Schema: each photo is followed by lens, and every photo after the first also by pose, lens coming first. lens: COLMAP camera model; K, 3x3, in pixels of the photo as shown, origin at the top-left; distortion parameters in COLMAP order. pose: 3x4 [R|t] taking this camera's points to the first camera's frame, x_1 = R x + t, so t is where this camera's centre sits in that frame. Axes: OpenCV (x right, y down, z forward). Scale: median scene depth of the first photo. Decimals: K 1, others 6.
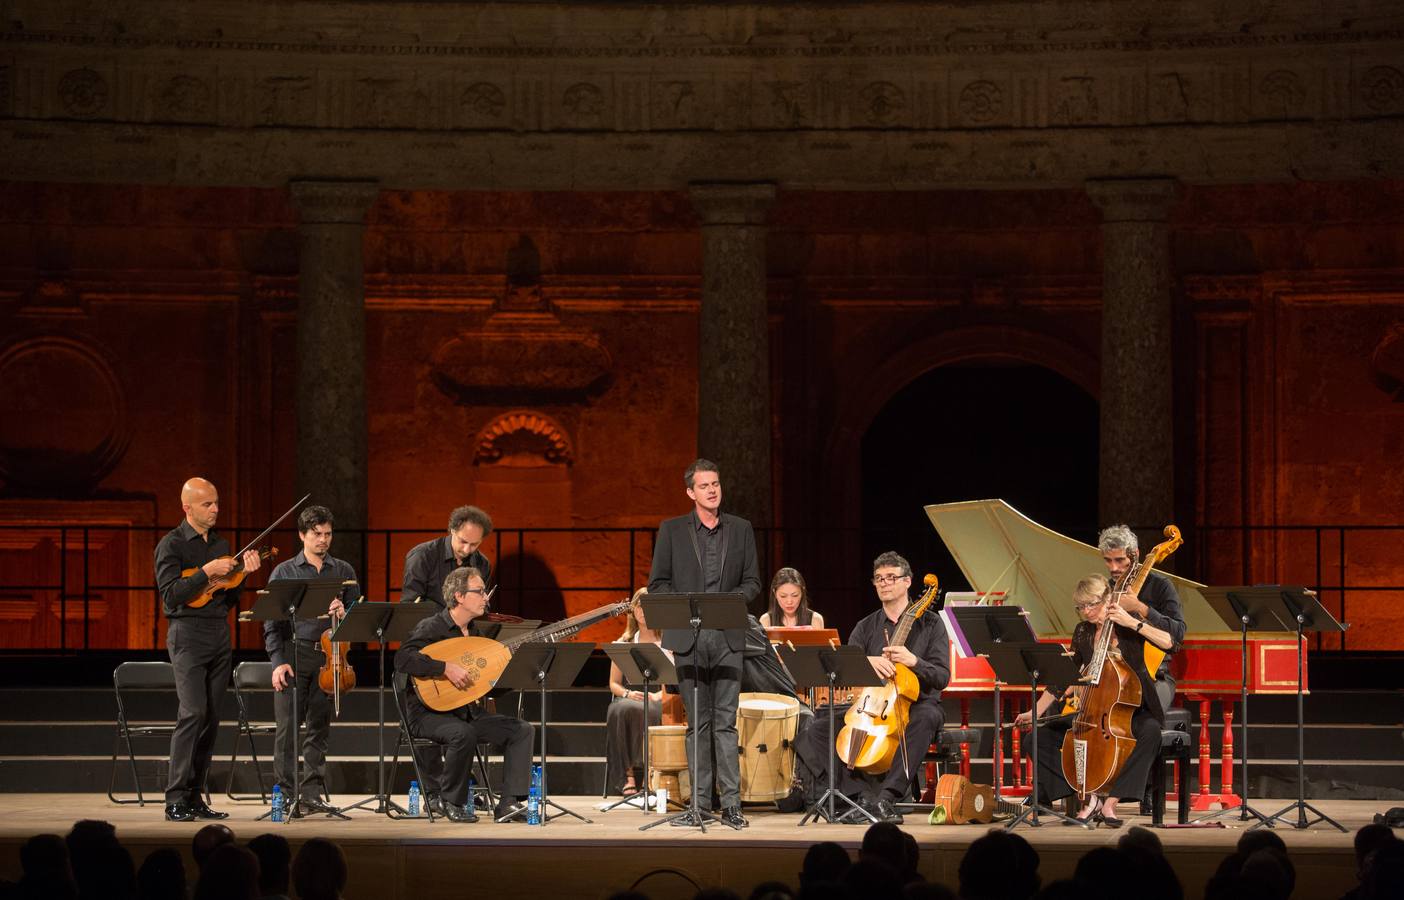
lens RADIAL K [[4259.9, 0, 702.0], [0, 4259.9, 450.0], [0, 0, 1]] dist [-0.006990, 1.016197]
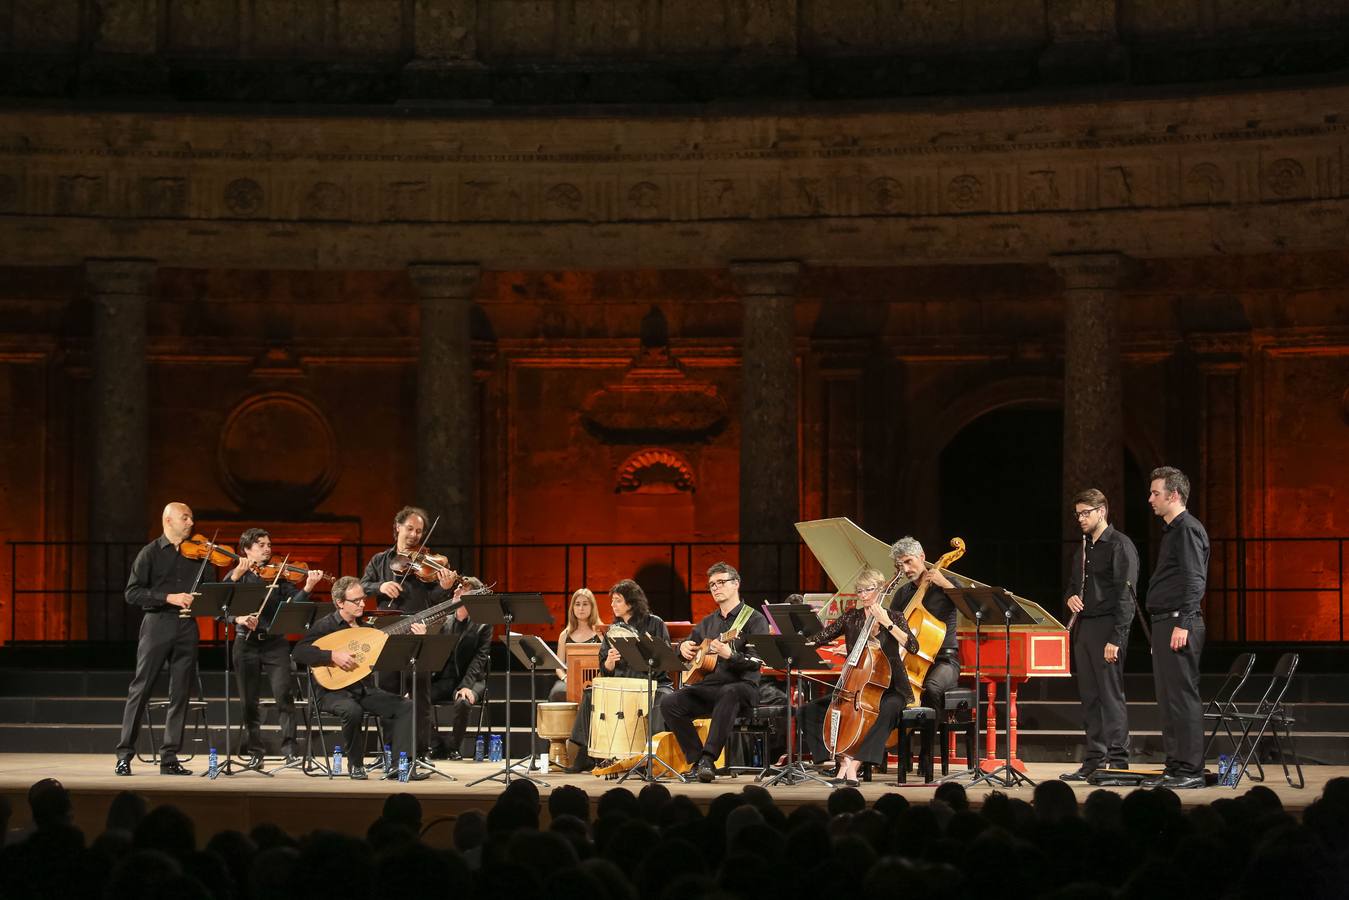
lens RADIAL K [[3457.2, 0, 674.5], [0, 3457.2, 450.0], [0, 0, 1]] dist [-0.168835, 0.232400]
pose [[0.992069, -0.007277, -0.125486, 0.106025], [0.006117, 0.999935, -0.009619, 0.001106], [0.125548, 0.008776, 0.992049, 0.009251]]
